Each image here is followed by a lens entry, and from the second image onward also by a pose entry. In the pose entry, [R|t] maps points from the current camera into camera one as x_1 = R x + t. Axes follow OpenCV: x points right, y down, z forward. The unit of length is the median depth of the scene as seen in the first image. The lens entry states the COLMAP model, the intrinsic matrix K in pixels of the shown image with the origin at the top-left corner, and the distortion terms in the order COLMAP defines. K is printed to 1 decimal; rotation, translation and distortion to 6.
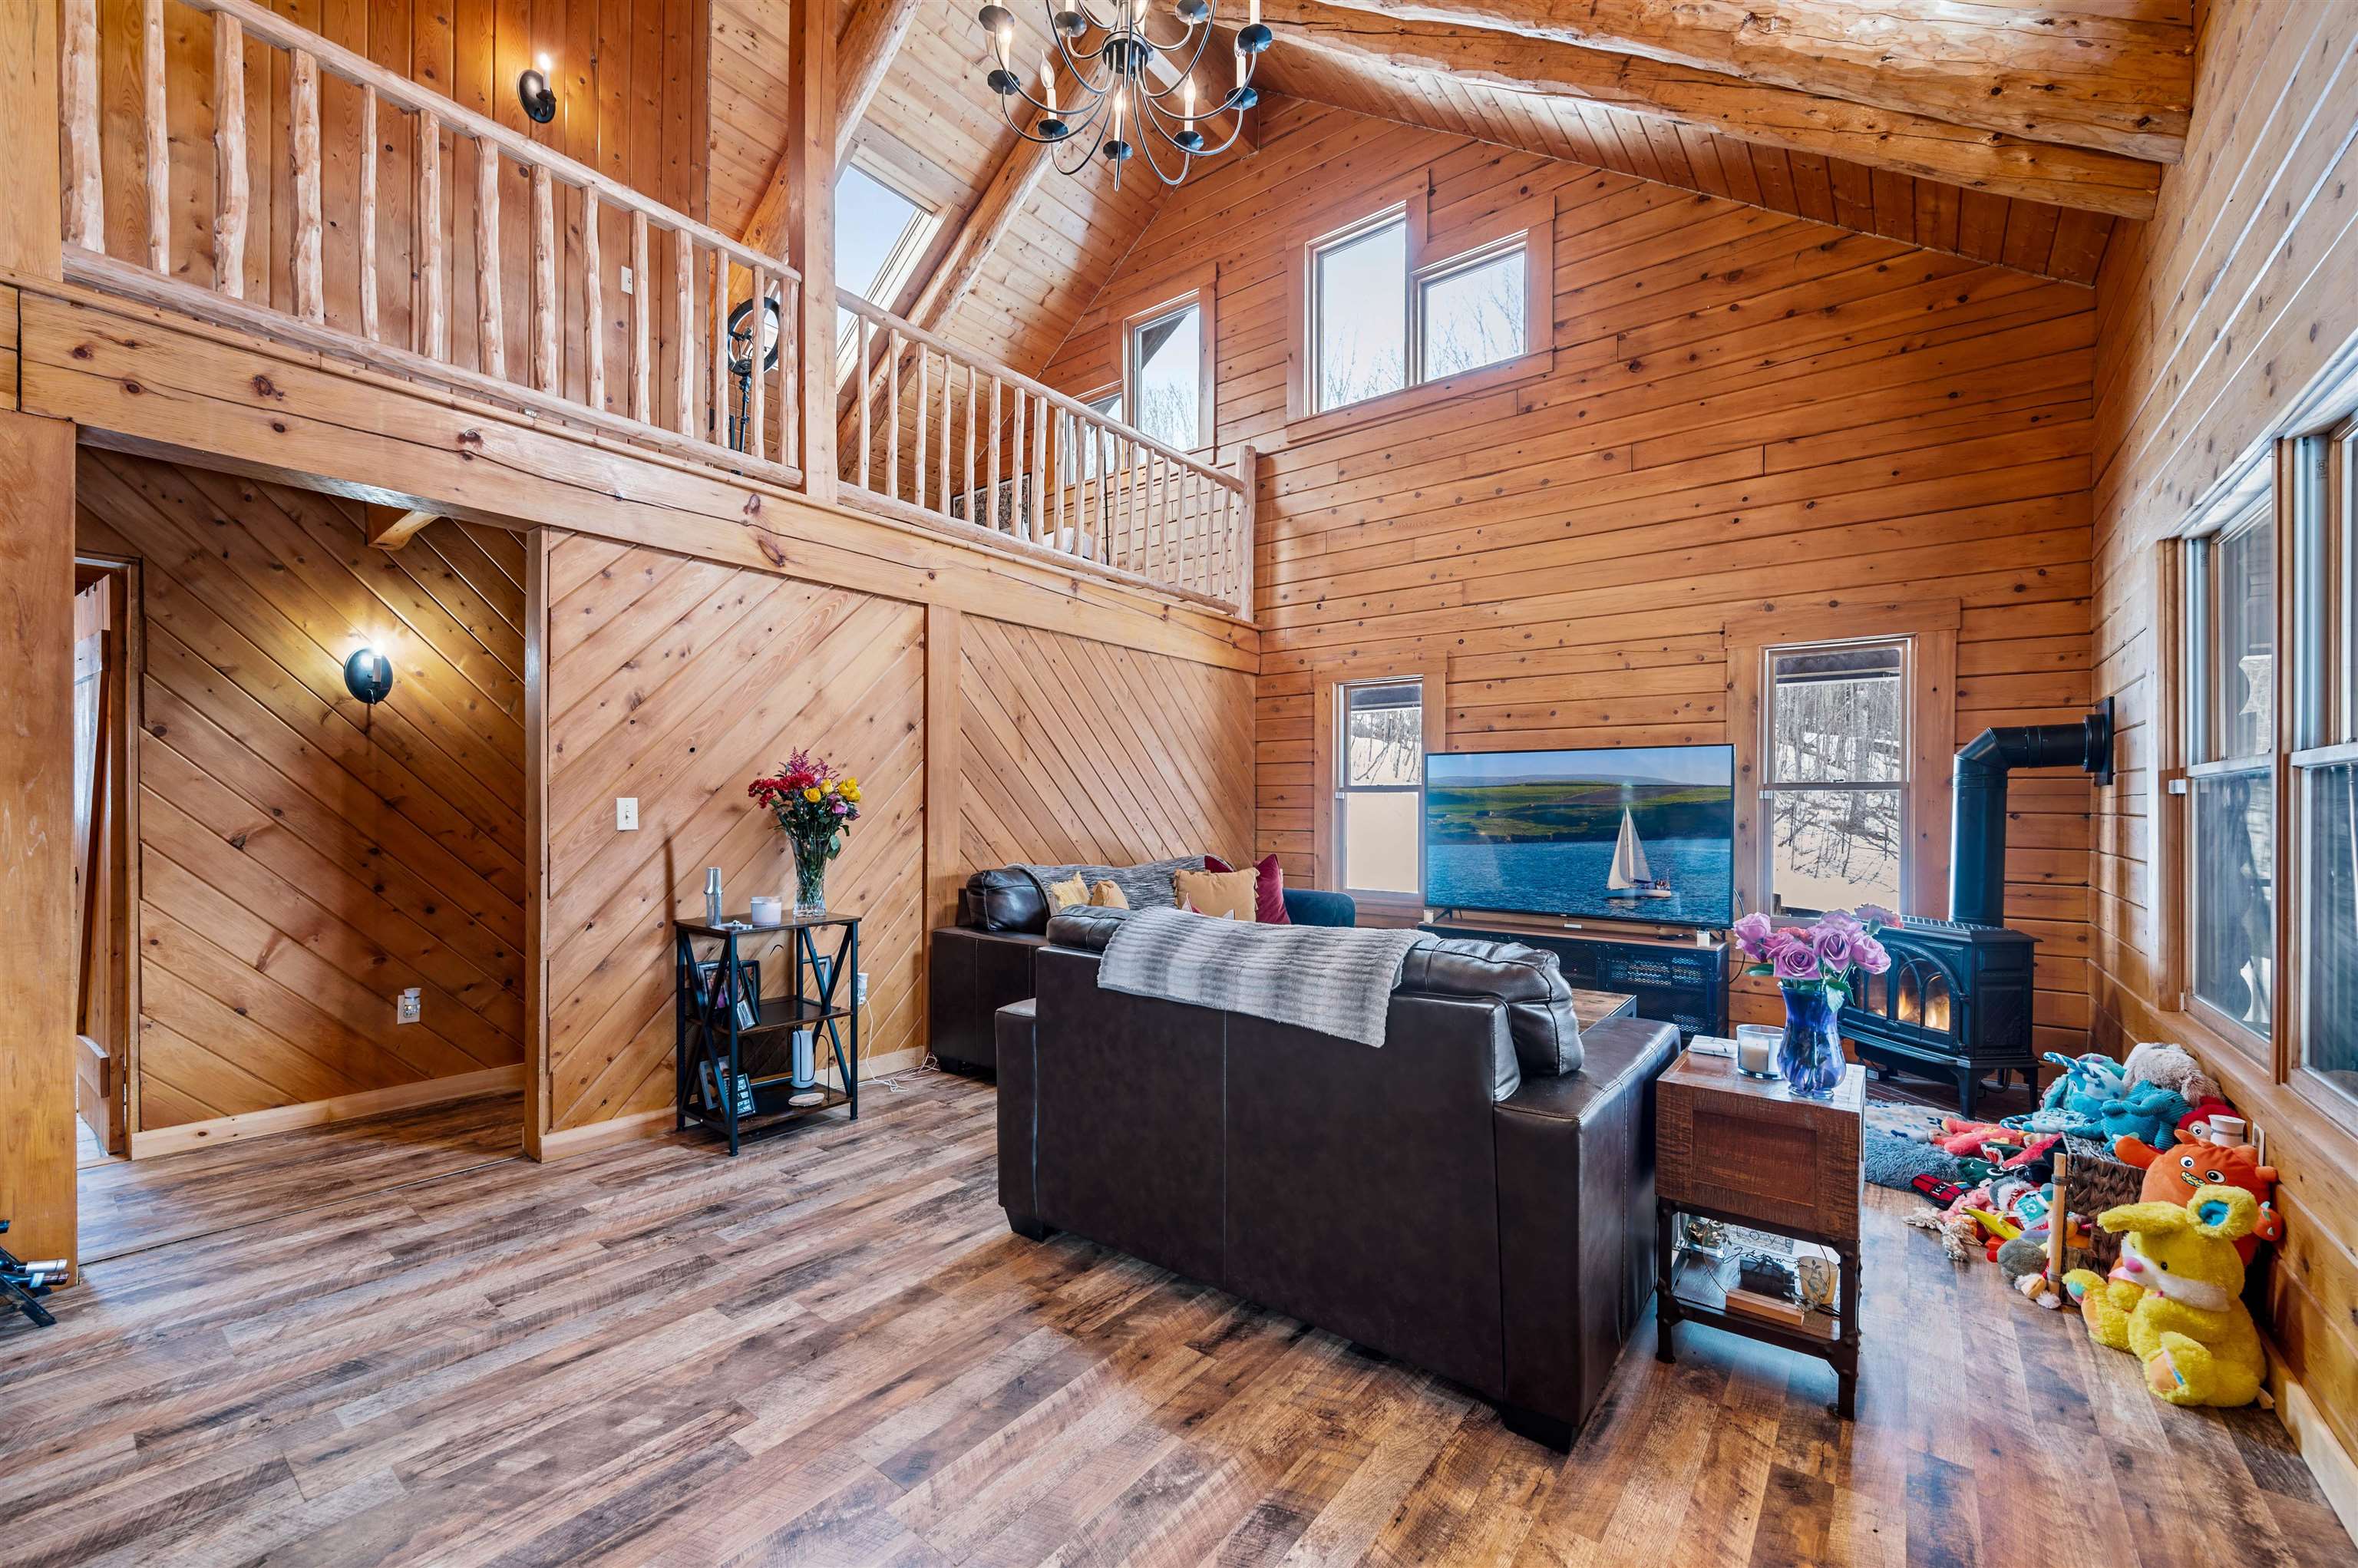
lens RADIAL K [[929.5, 0, 1183.3], [0, 929.5, 811.1], [0, 0, 1]] dist [-0.000169, 0.000364]
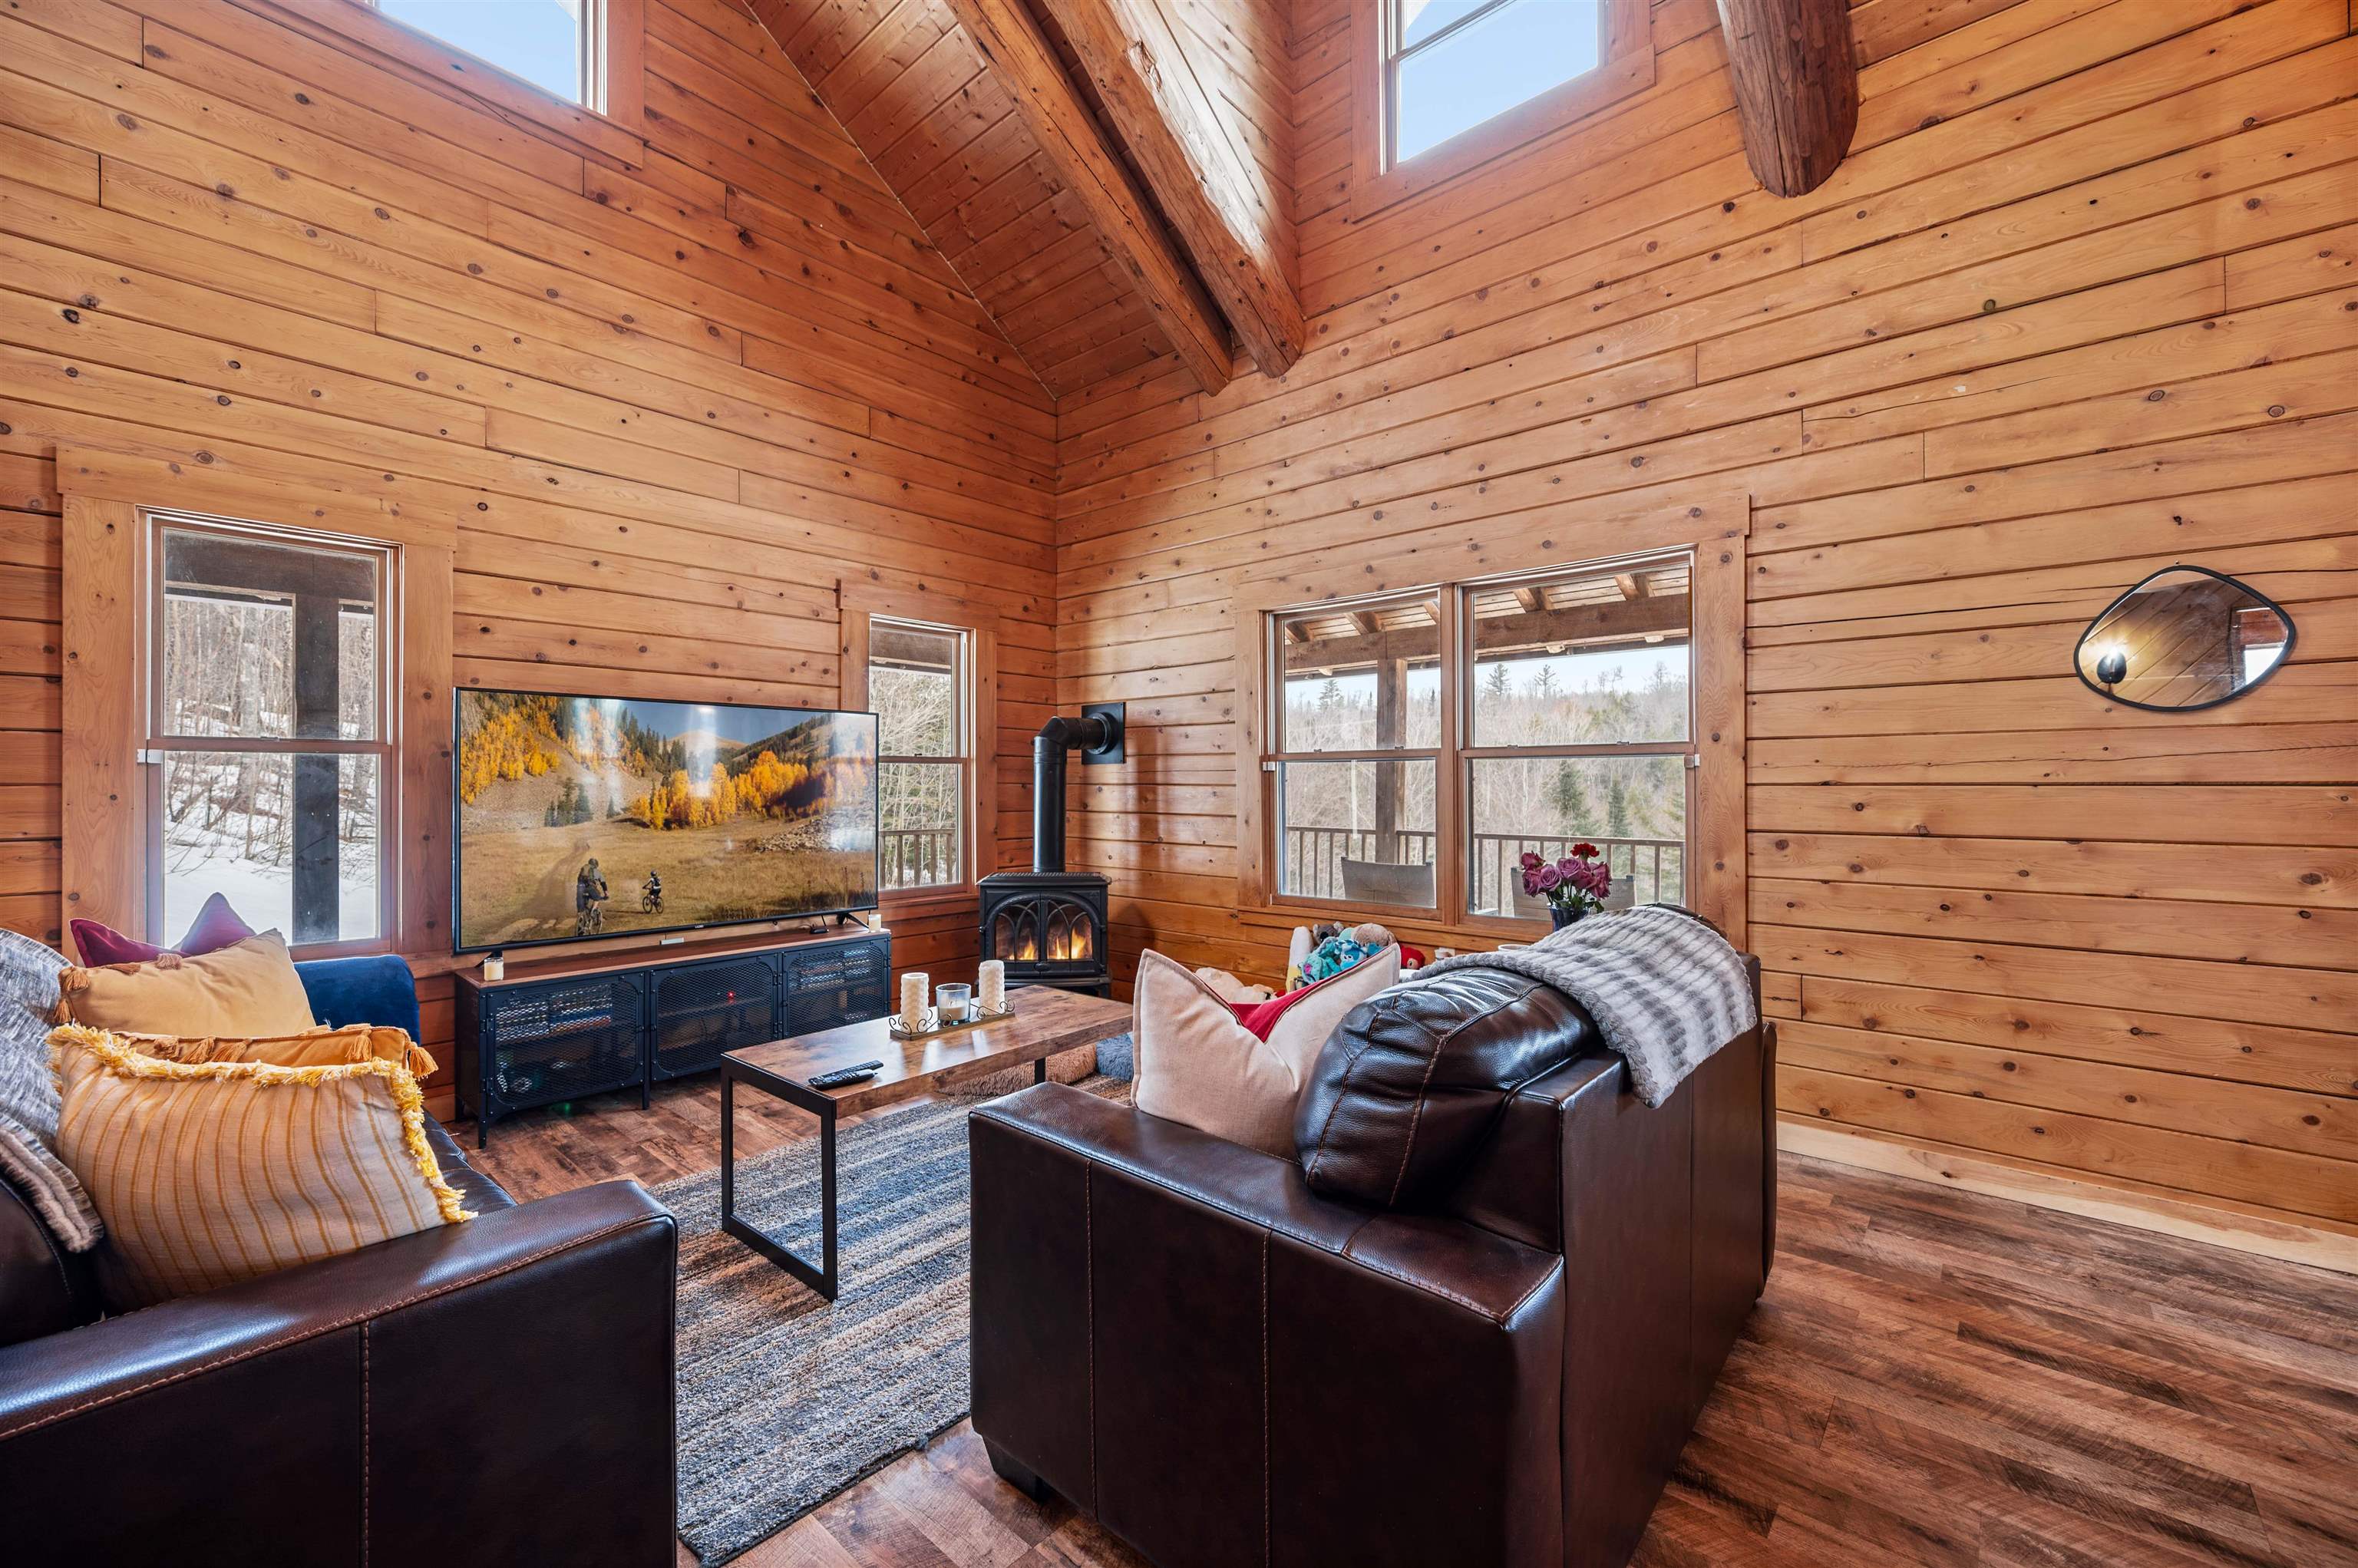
lens RADIAL K [[927.4, 0, 1167.7], [0, 927.4, 788.0], [0, 0, 1]] dist [0.000035, -0.000451]
pose [[0.084945, -0.011995, 0.996313, -0.356372], [0.005290, 0.999919, 0.011588, -0.004983], [-0.996372, 0.004286, 0.085002, 0.673739]]
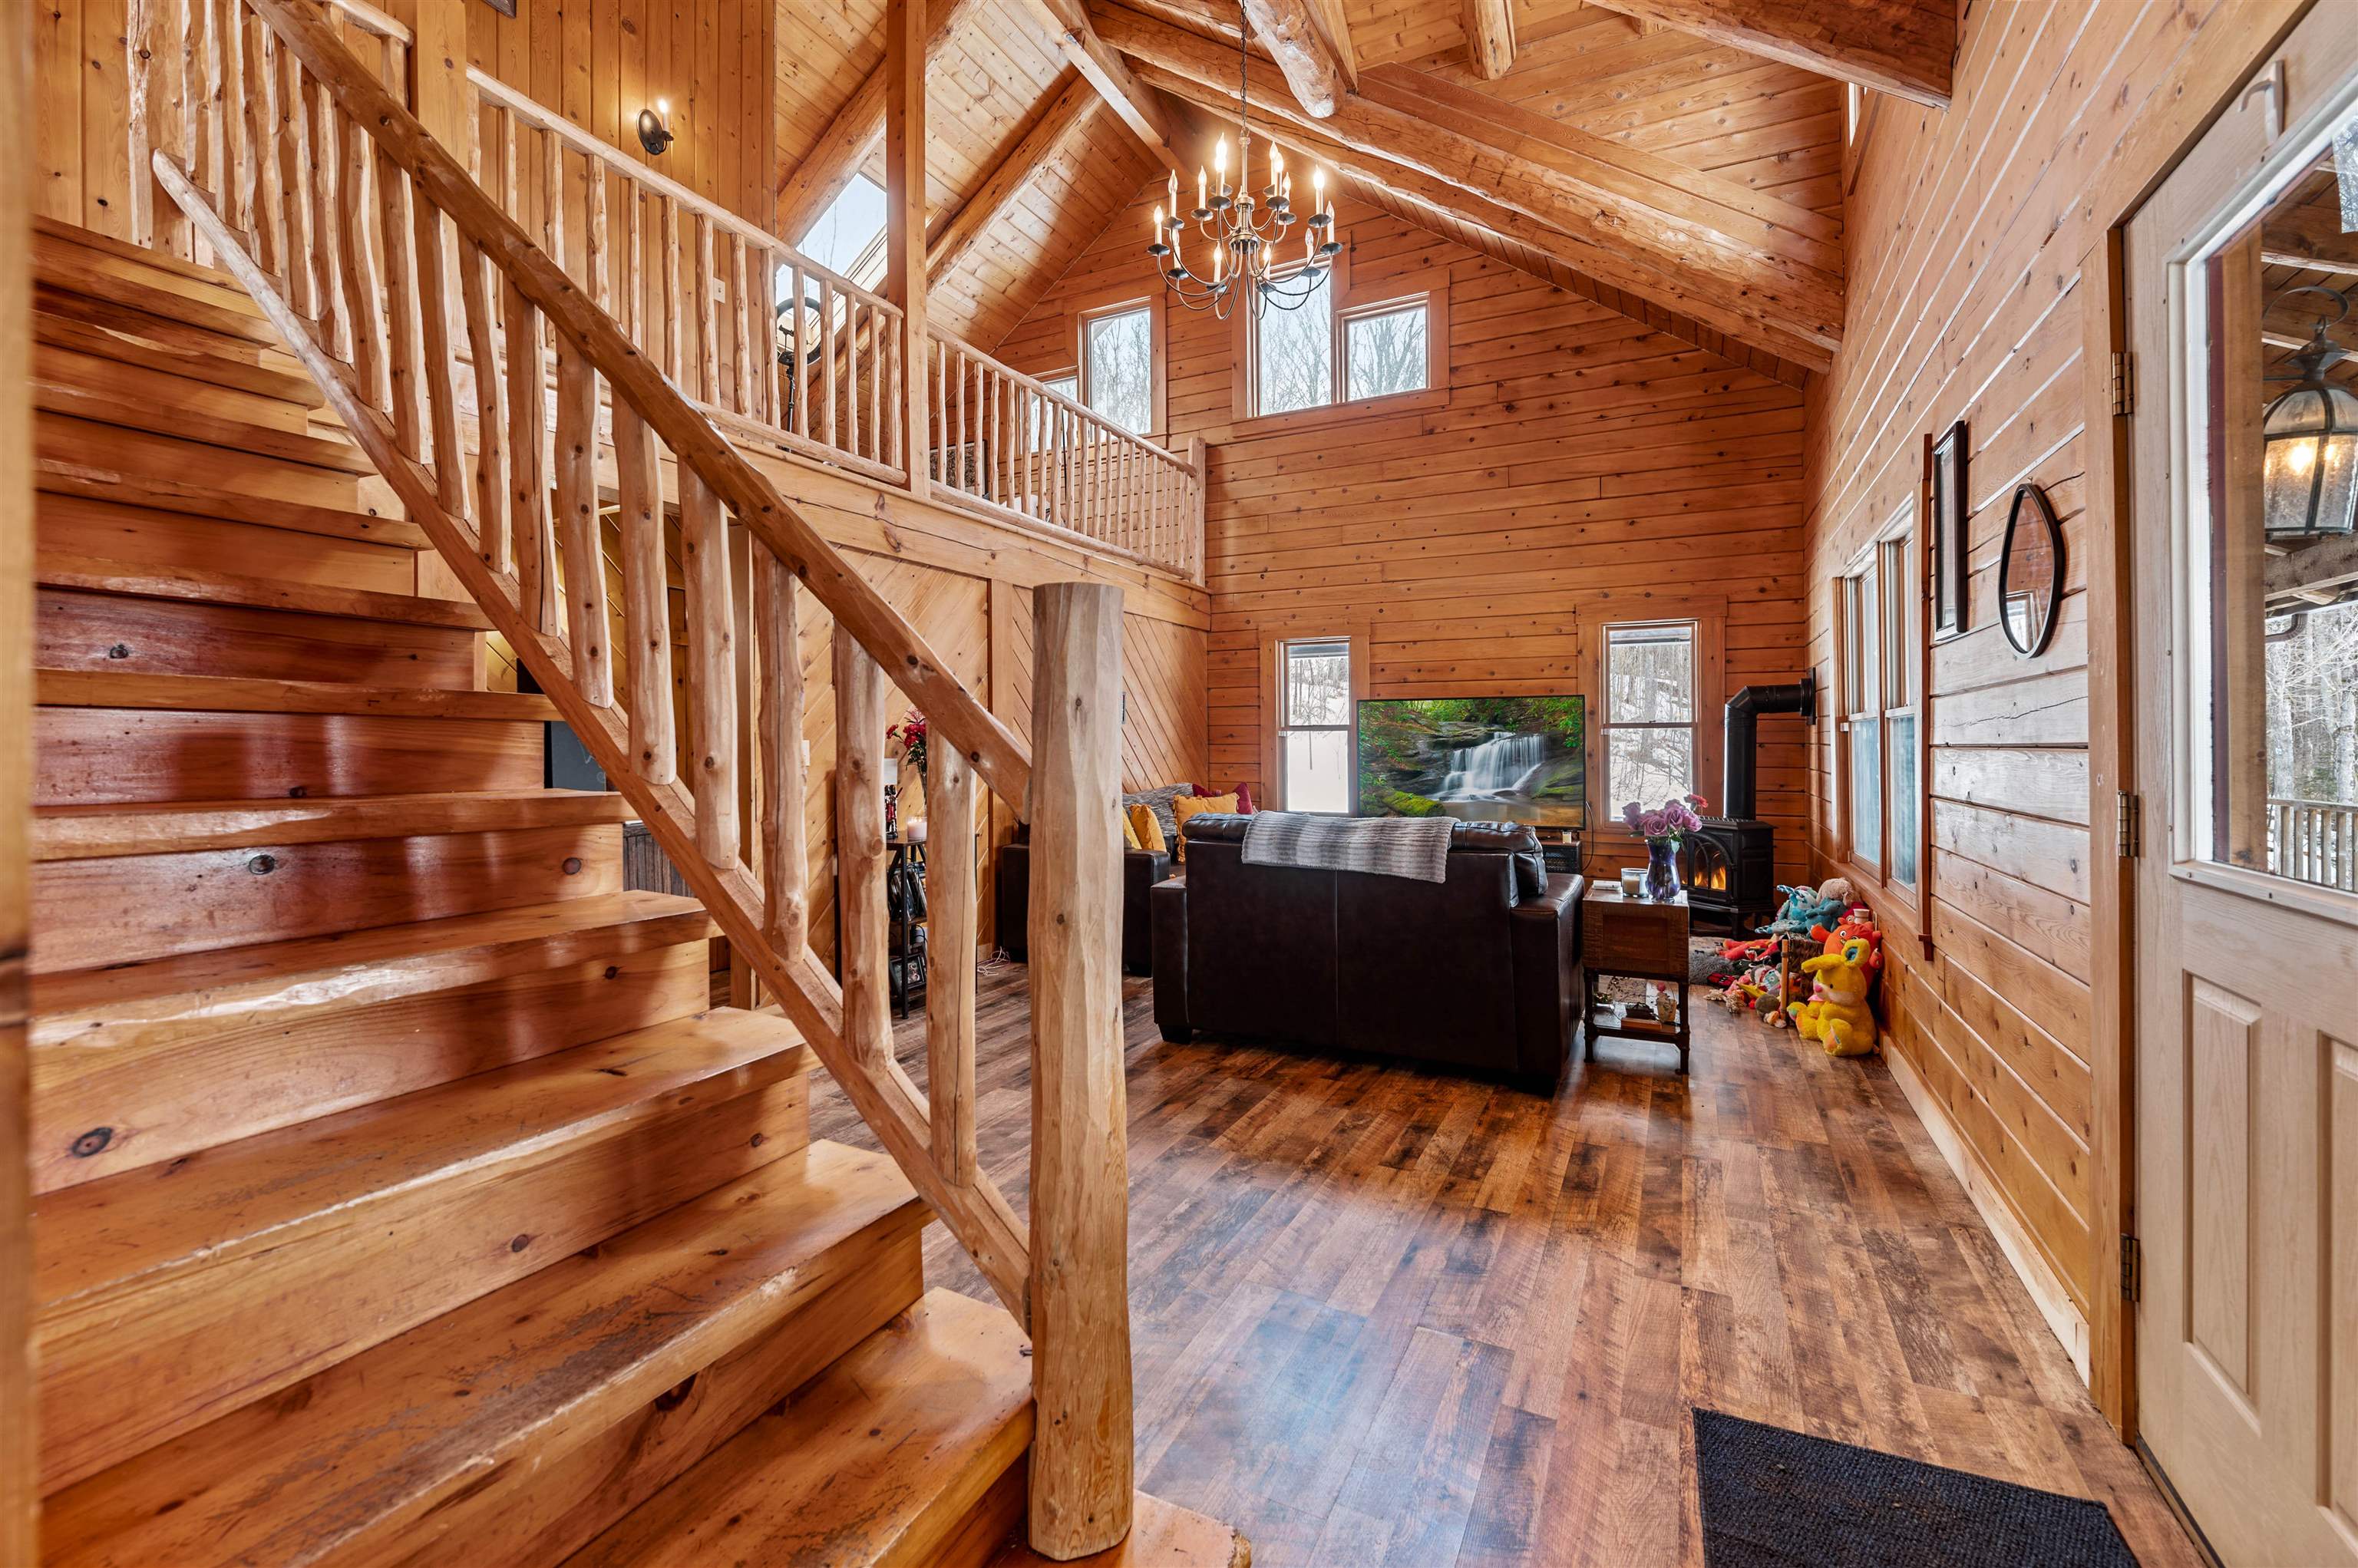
lens RADIAL K [[954.6, 0, 1218.4], [0, 954.6, 738.6], [0, 0, 1]] dist [0.003668, 0.000065]
pose [[0.977984, -0.007047, 0.208562, -0.246688], [0.009036, 0.999922, -0.008585, -0.000564], [-0.208486, 0.010281, 0.977971, -0.283288]]
